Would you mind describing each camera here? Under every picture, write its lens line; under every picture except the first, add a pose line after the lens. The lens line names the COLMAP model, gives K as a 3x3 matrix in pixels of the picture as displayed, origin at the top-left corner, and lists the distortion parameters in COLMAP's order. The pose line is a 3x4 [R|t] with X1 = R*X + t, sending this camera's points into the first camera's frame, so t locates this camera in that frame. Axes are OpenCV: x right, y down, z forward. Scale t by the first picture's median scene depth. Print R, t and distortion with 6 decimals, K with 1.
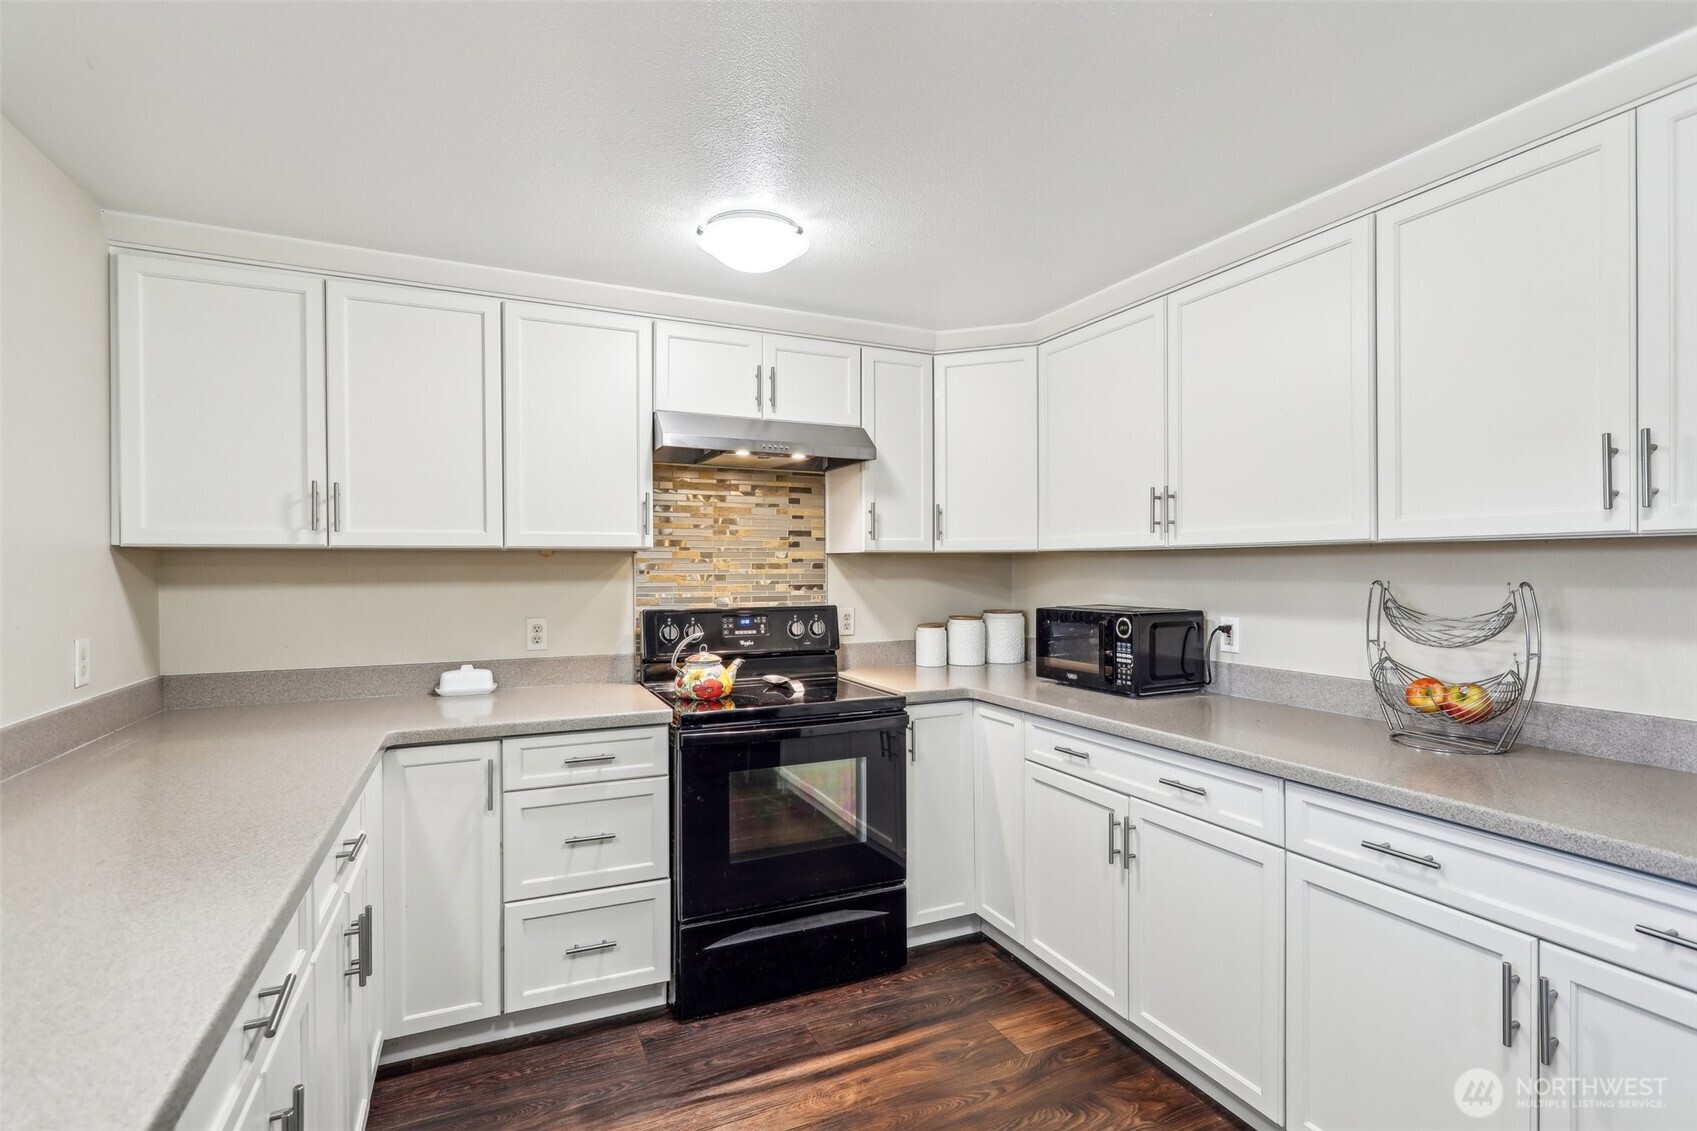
lens RADIAL K [[801.7, 0, 846.4], [0, 801.7, 570.2], [0, 0, 1]] dist [0.001532, 0.000112]
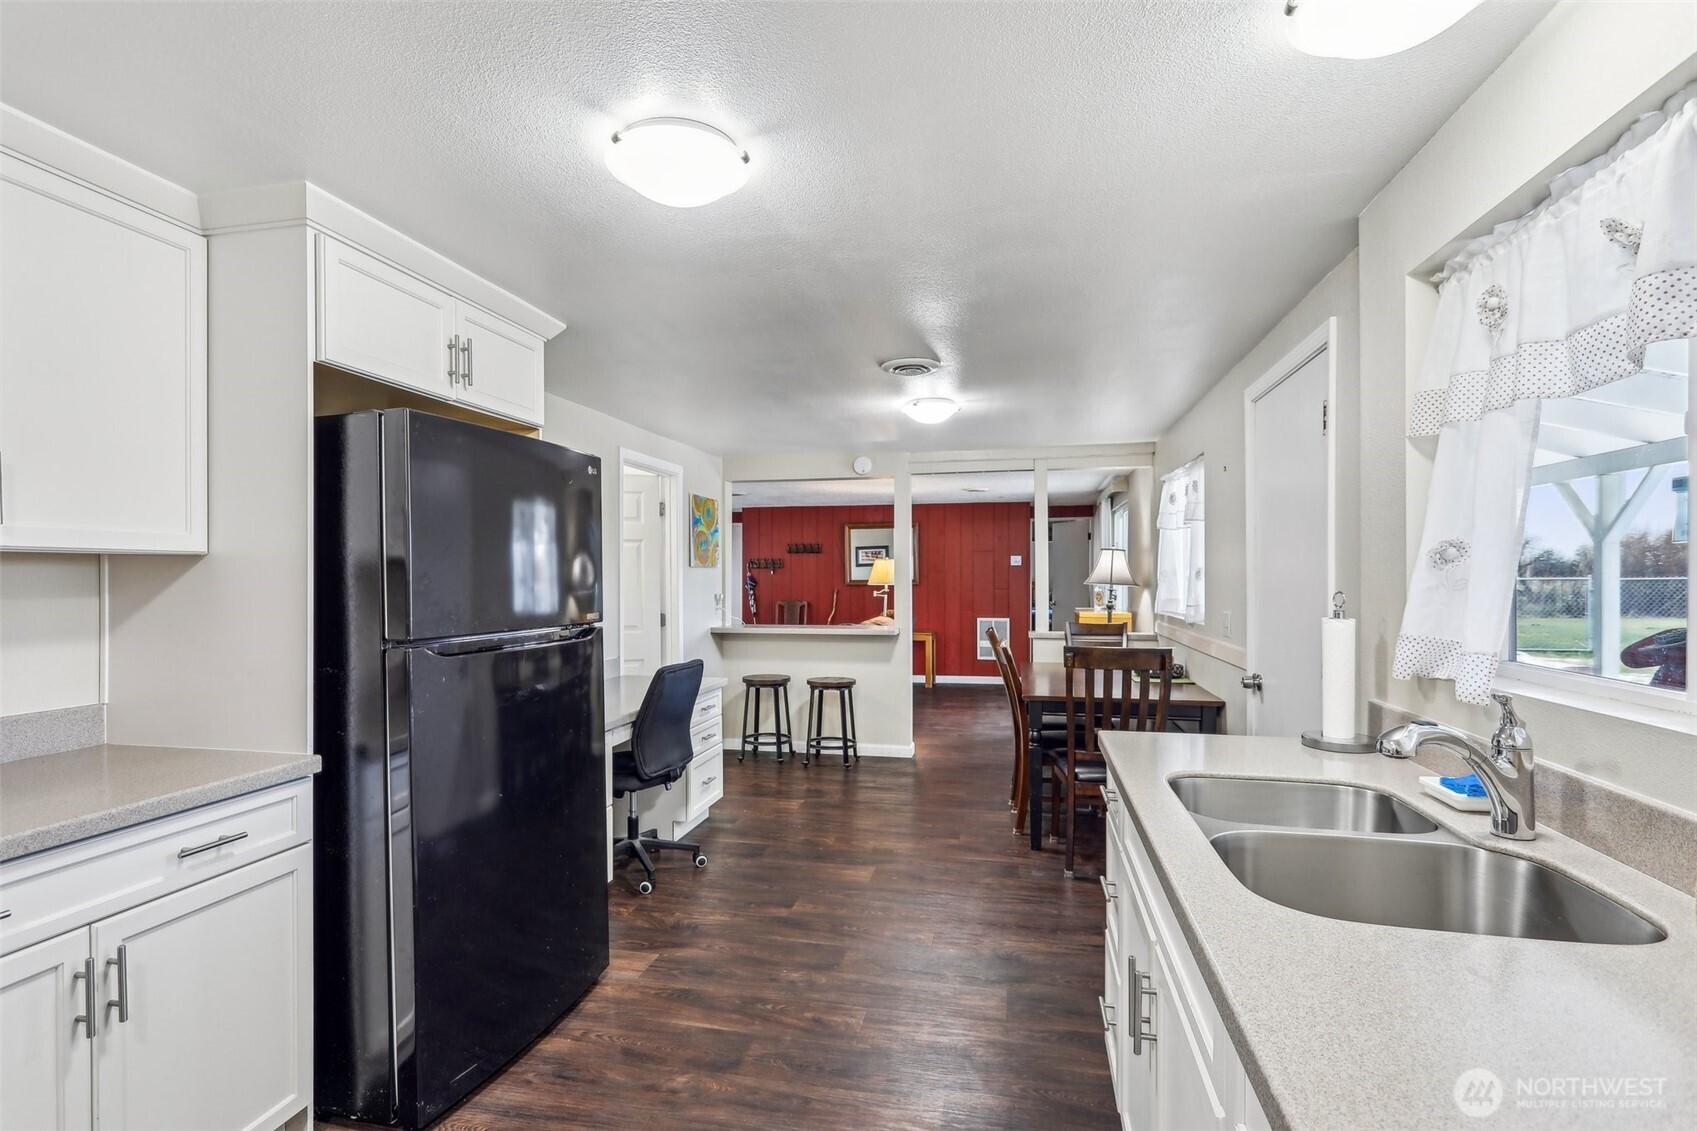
lens RADIAL K [[801.7, 0, 847.6], [0, 801.7, 575.9], [0, 0, 1]] dist [0.001532, 0.000112]
pose [[-0.804965, -0.000081, 0.593323, -0.613276], [-0.001856, 0.999995, -0.002383, -0.006475], [-0.593320, -0.003019, -0.804961, 1.314710]]
